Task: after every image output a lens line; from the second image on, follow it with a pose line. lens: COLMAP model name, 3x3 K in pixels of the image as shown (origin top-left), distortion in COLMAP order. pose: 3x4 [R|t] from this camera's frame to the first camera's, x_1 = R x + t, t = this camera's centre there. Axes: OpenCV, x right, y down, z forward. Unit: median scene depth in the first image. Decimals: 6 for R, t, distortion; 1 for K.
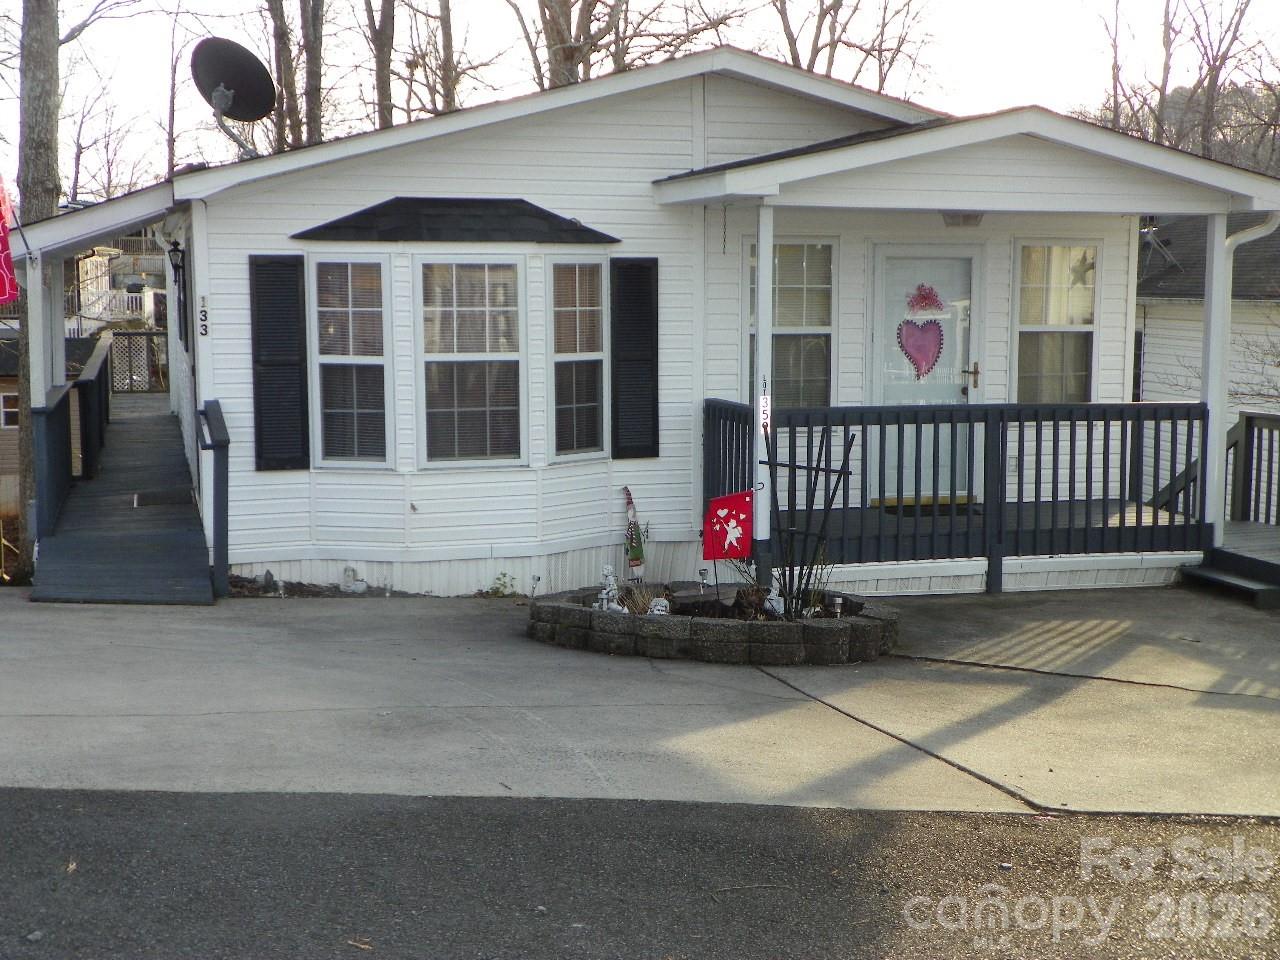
lens RADIAL K [[1548.7, 0, 642.6], [0, 1548.7, 442.0], [0, 0, 1]] dist [0.063001, -0.046519]
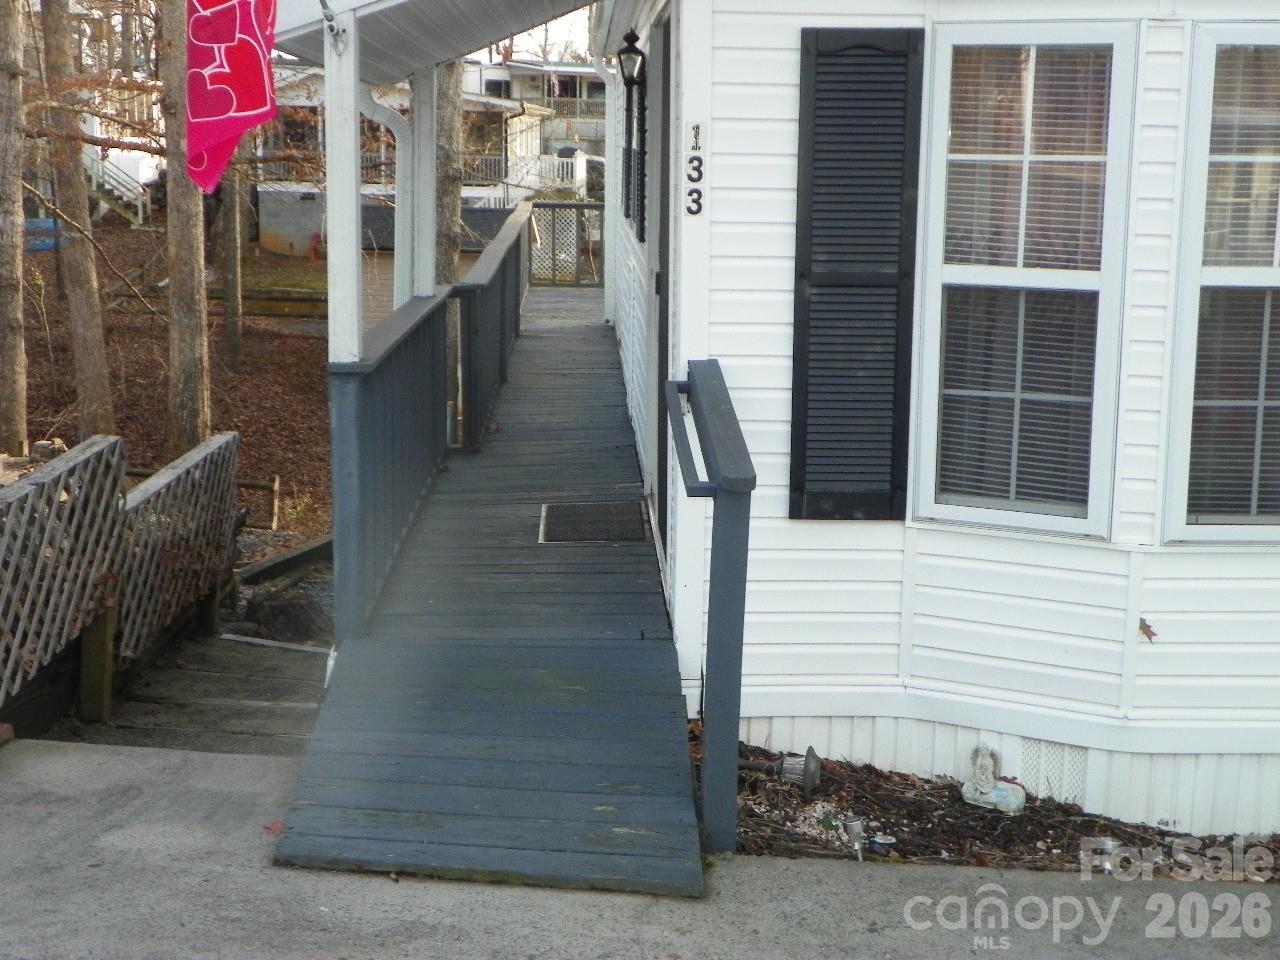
lens RADIAL K [[1548.7, 0, 642.6], [0, 1548.7, 442.0], [0, 0, 1]] dist [0.063001, -0.046519]
pose [[0.964507, 0.061522, -0.256792, -0.174141], [-0.041330, 0.995667, 0.083305, -0.039053], [0.260805, -0.069735, 0.962870, 0.552289]]
